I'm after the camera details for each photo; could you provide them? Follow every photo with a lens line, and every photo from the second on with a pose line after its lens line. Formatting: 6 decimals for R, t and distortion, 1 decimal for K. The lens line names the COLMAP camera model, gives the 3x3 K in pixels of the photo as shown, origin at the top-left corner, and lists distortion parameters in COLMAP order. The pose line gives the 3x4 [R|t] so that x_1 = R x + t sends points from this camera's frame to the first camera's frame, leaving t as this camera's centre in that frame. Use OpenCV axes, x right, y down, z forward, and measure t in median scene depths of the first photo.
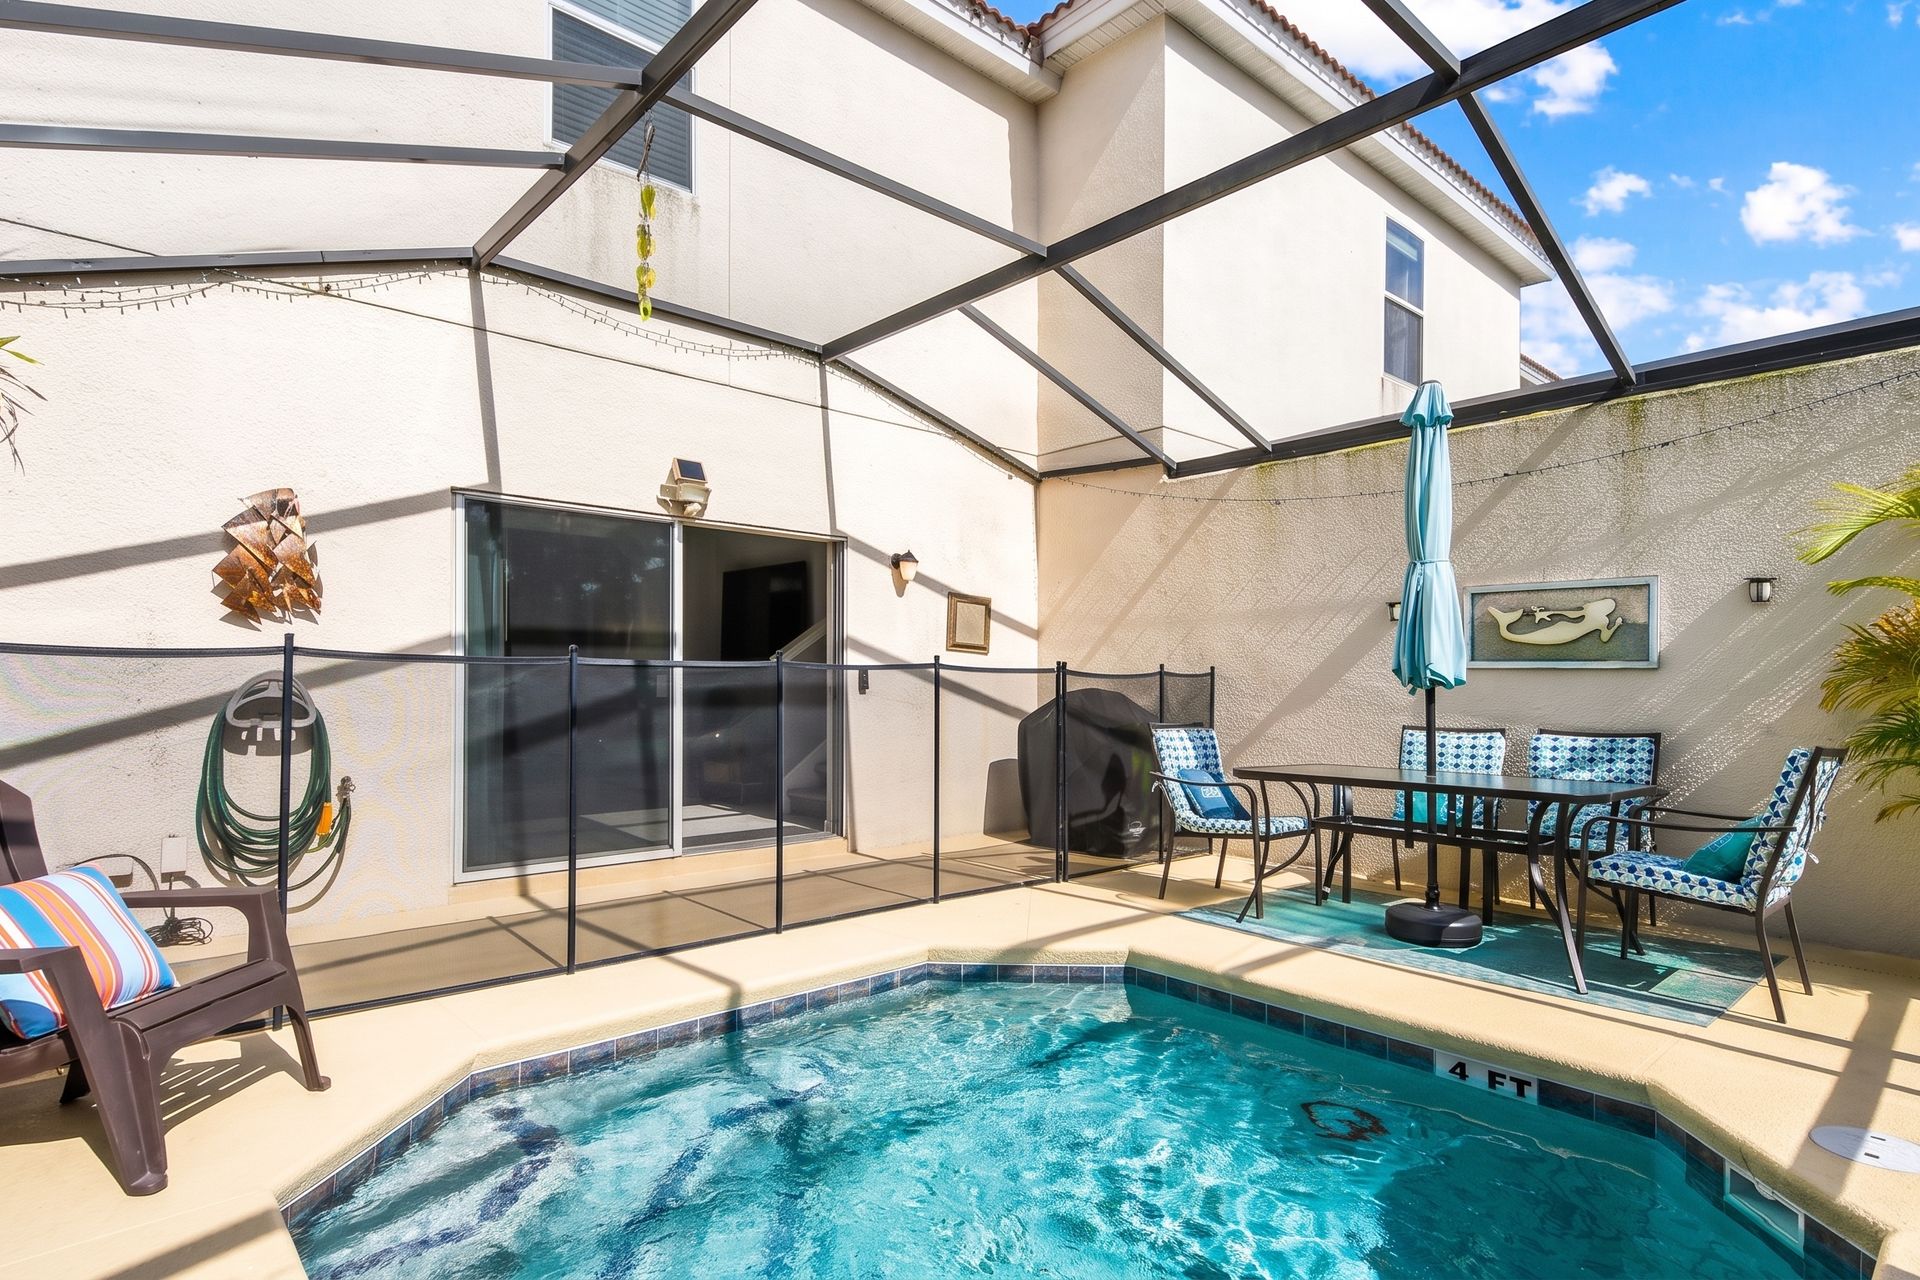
lens RADIAL K [[1016.7, 0, 1003.4], [0, 1016.7, 666.5], [0, 0, 1]] dist [0.011921, 0.000592]
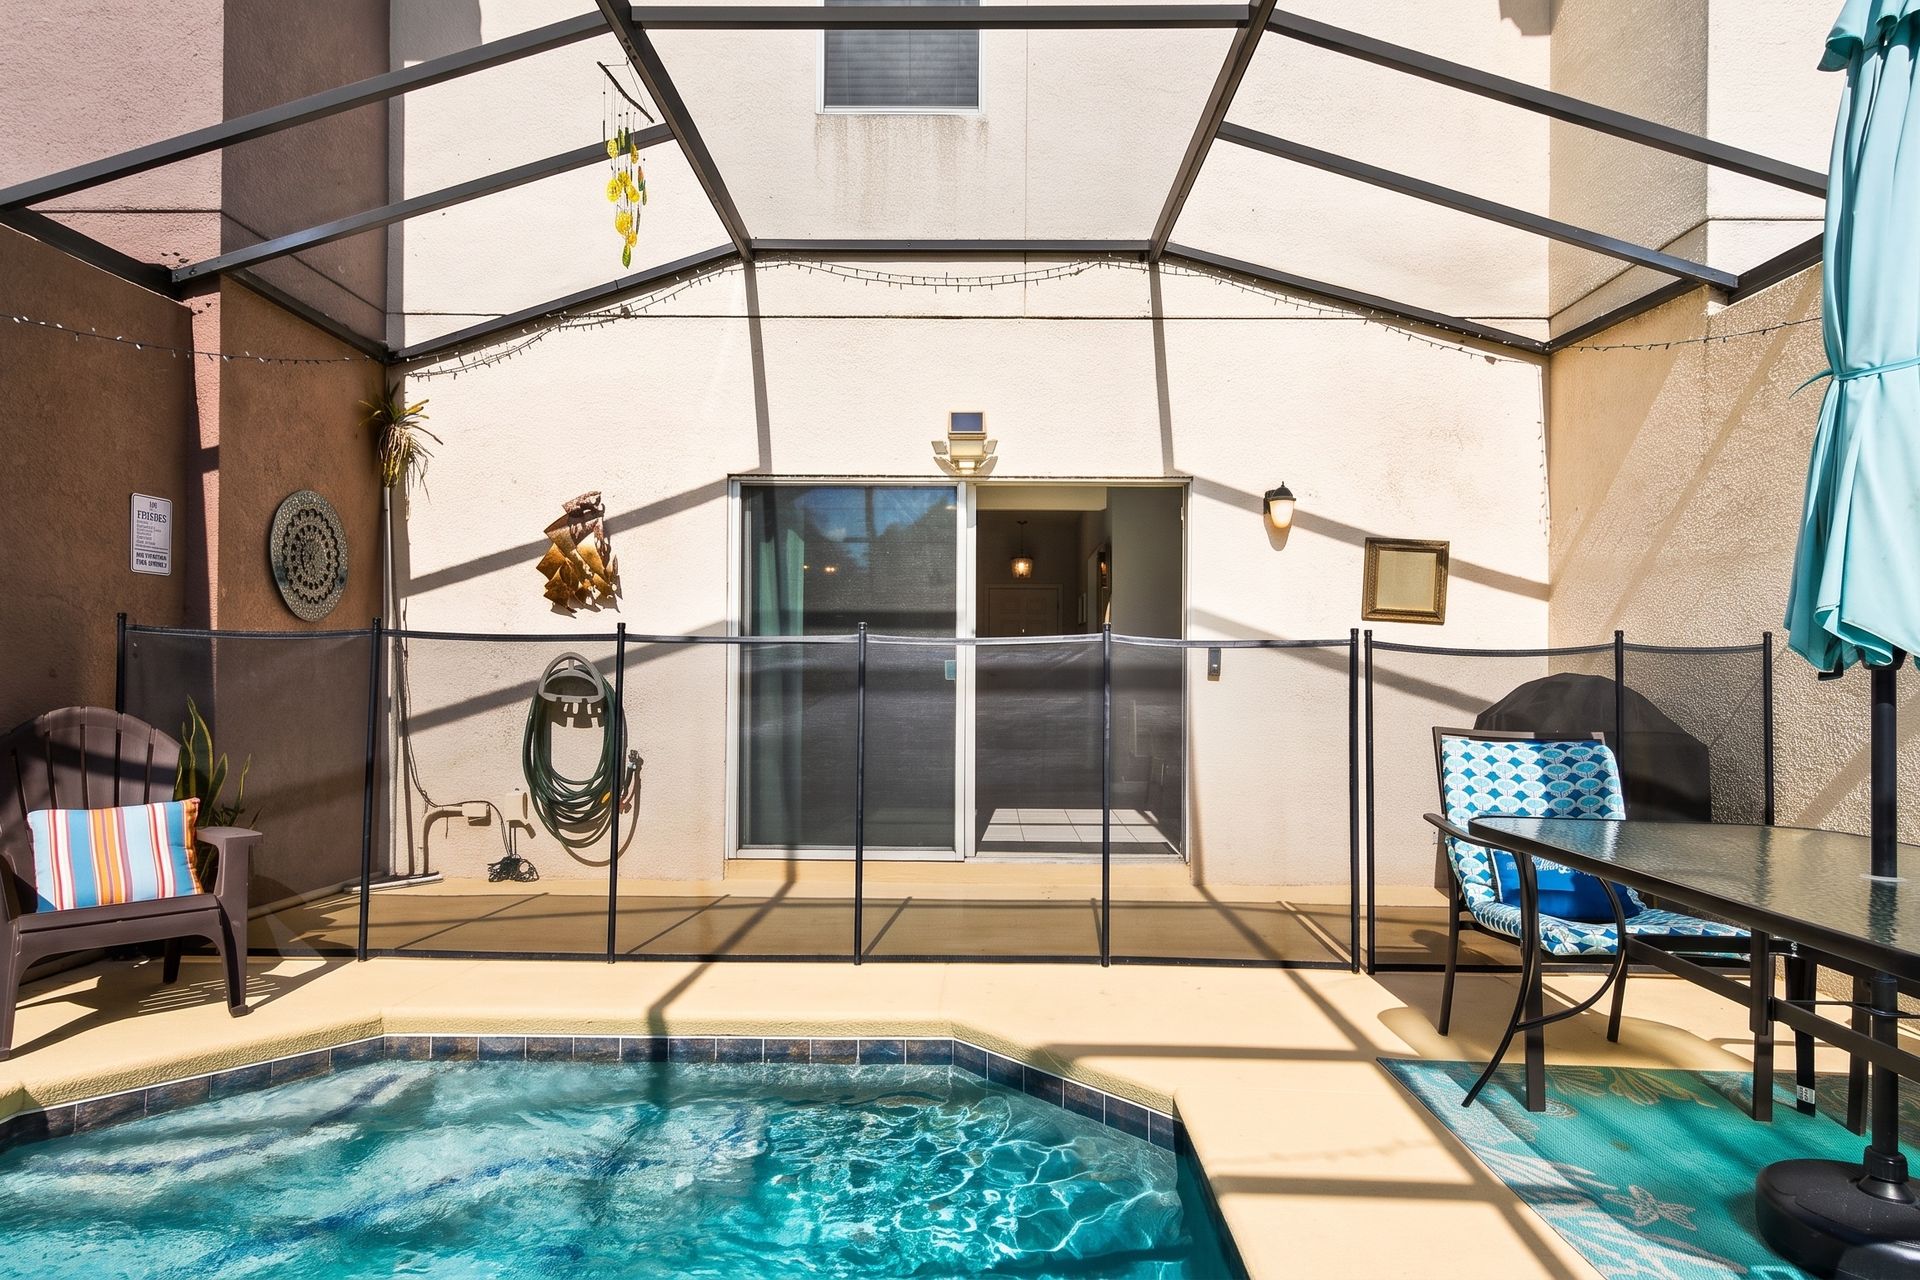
lens RADIAL K [[1106.2, 0, 973.1], [0, 1106.2, 653.8], [0, 0, 1]] dist [0.000576, -0.007102]
pose [[0.714645, -0.010169, -0.699413, 0.381866], [0.009015, 0.999945, -0.005327, 0.012285], [0.699429, -0.002498, 0.714698, 0.337578]]
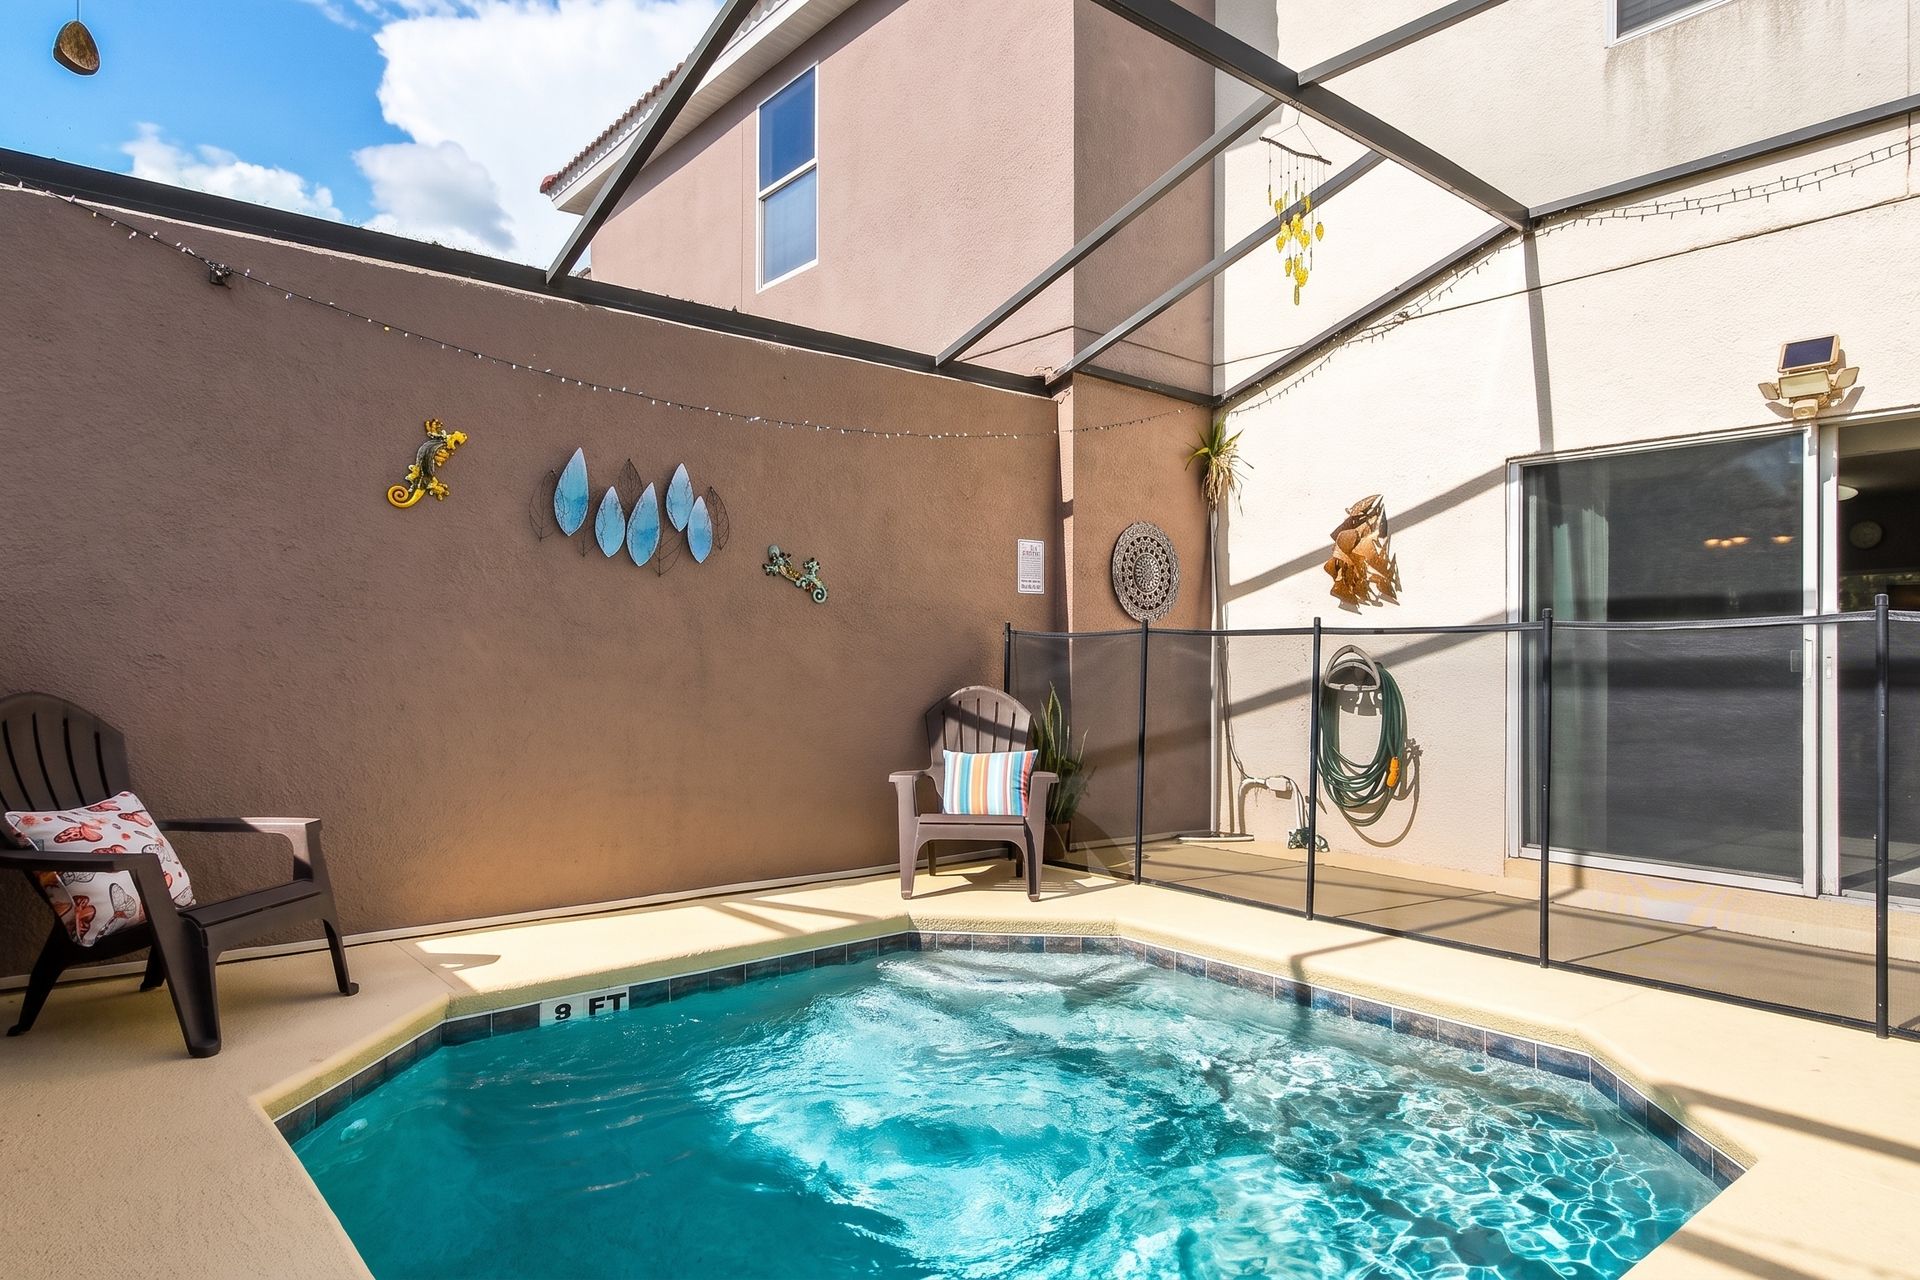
lens RADIAL K [[1106.2, 0, 931.8], [0, 1106.2, 660.8], [0, 0, 1]] dist [0.000576, -0.007102]
pose [[-0.085679, -0.003478, -0.996317, 0.535593], [0.014323, 0.999886, -0.004723, 0.016669], [0.996220, -0.014675, -0.085620, 0.479210]]
